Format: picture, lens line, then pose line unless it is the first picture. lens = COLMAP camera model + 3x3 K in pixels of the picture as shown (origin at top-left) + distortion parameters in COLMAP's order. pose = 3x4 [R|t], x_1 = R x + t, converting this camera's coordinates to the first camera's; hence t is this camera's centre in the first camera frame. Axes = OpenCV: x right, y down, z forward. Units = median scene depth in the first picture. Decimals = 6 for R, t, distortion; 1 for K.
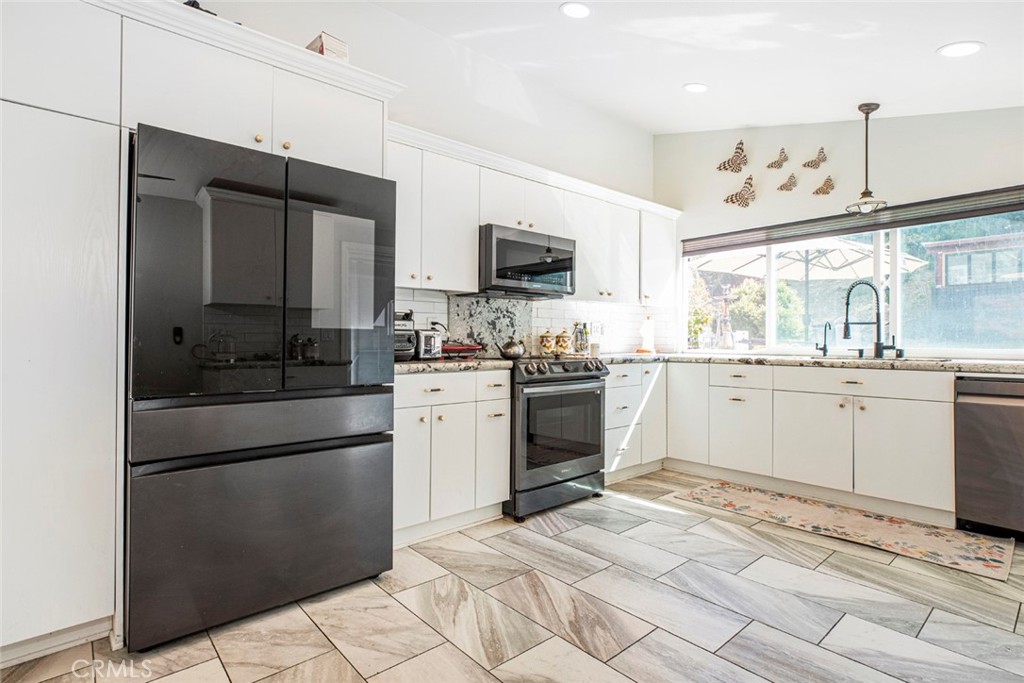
lens RADIAL K [[486.0, 0, 523.5], [0, 486.0, 335.4], [0, 0, 1]] dist [-0.001524, 0.001506]
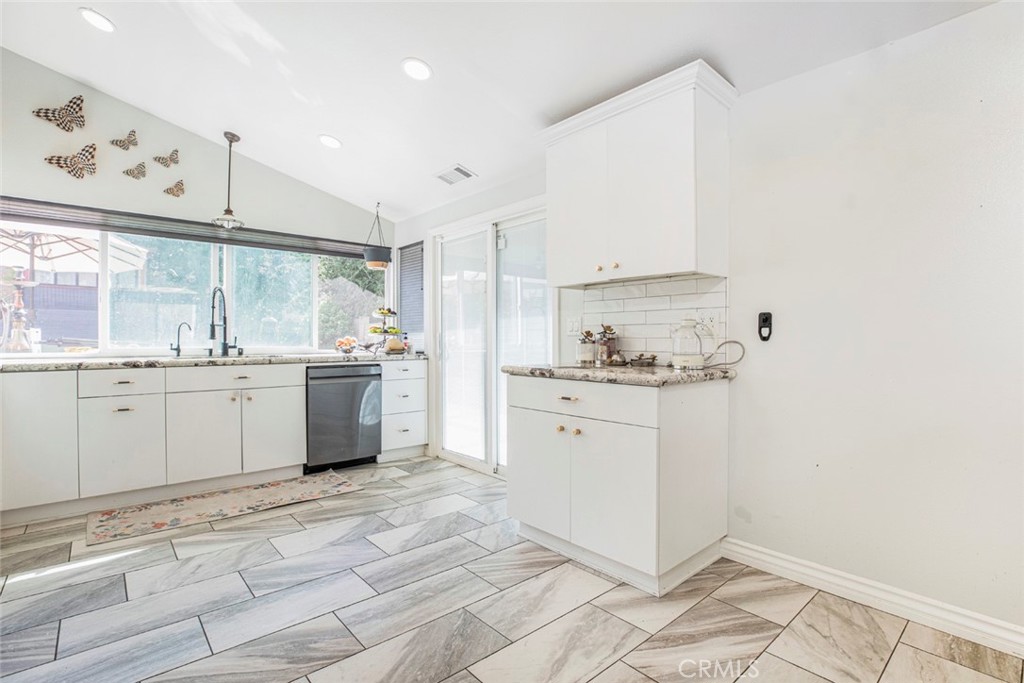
lens RADIAL K [[469.2, 0, 512.0], [0, 469.2, 341.5], [0, 0, 1]] dist [-0.001873, 0.000454]
pose [[0.065529, -0.003345, 0.997845, -0.392922], [-0.011310, 0.999928, 0.004095, 0.000099], [-0.997787, -0.011554, 0.065486, 0.298278]]
